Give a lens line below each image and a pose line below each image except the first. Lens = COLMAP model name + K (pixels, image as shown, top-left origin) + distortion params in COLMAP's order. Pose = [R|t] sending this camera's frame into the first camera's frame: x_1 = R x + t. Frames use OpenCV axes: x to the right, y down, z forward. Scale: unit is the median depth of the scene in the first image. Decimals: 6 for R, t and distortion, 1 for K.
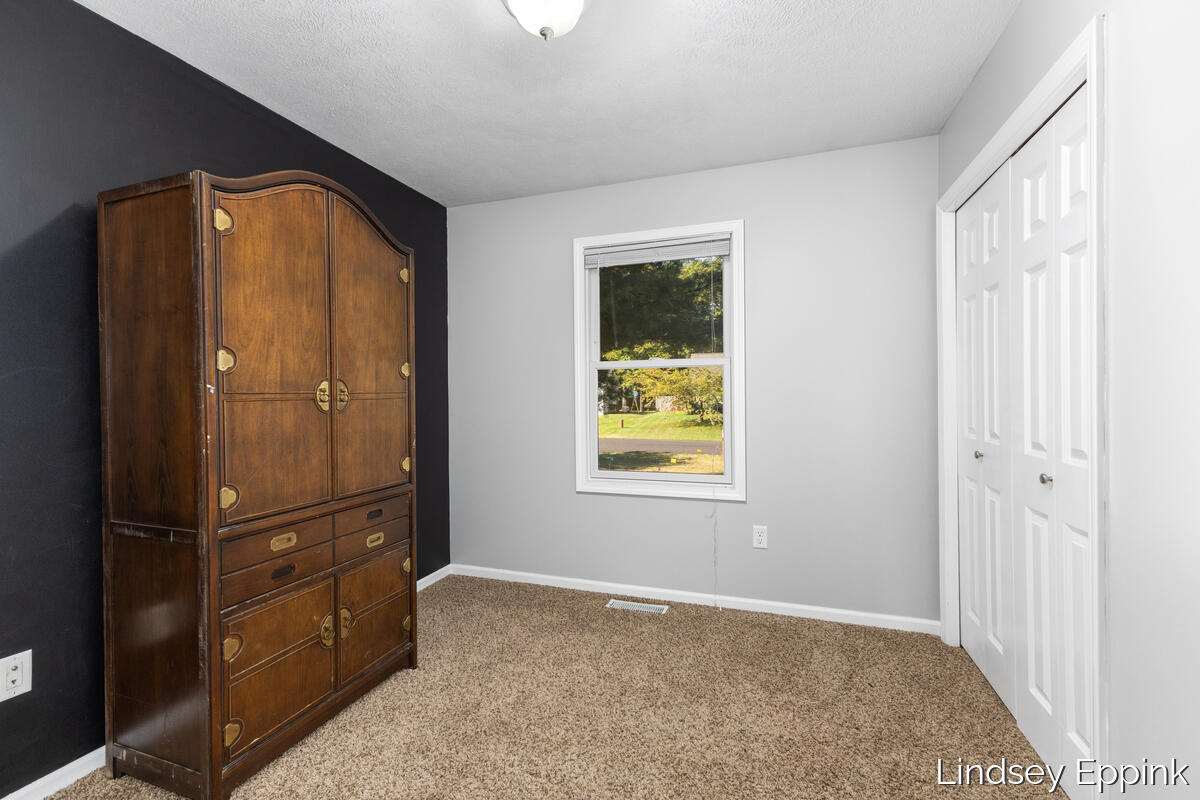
lens RADIAL K [[520.7, 0, 600.0], [0, 520.7, 400.0], [0, 0, 1]] dist [0.027778, -0.000199]
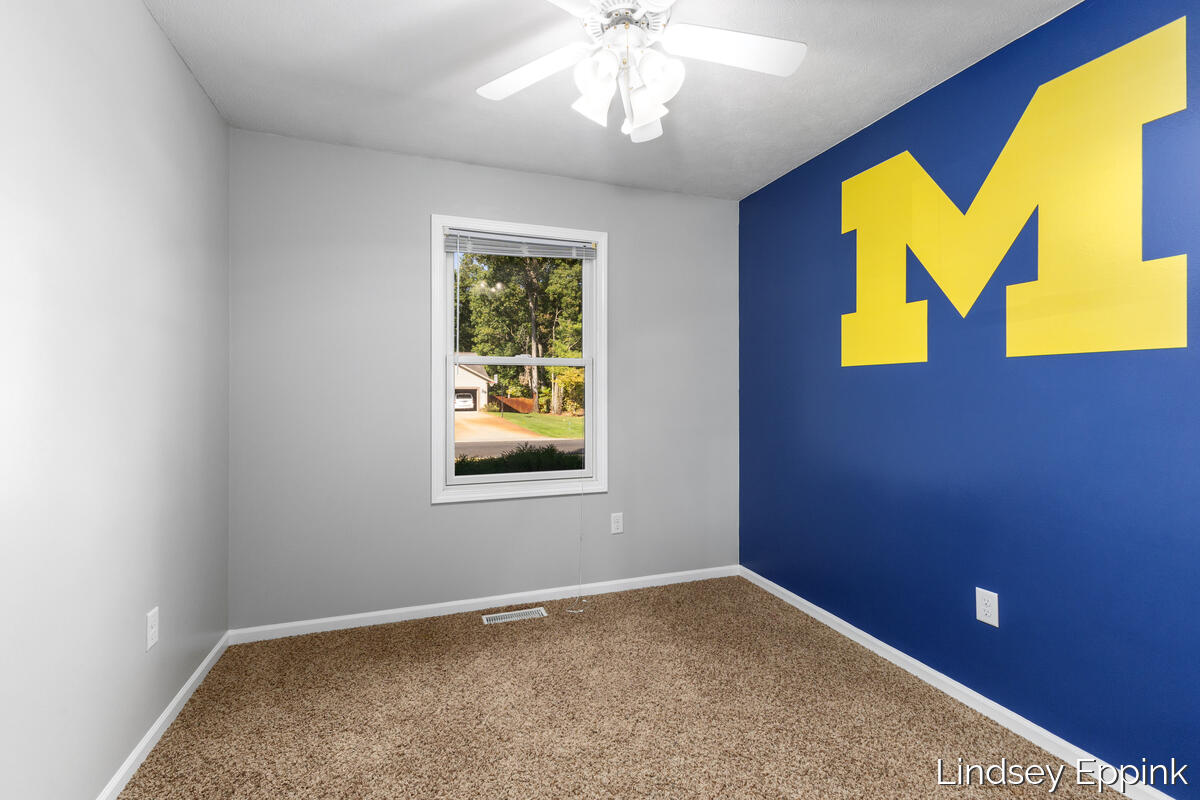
lens RADIAL K [[520.7, 0, 600.0], [0, 520.7, 400.0], [0, 0, 1]] dist [0.027778, -0.000199]
pose [[0.784479, 0.004676, 0.620138, -0.398449], [-0.002290, 0.999987, -0.004644, 0.005748], [-0.620151, 0.002223, 0.784479, 0.151167]]
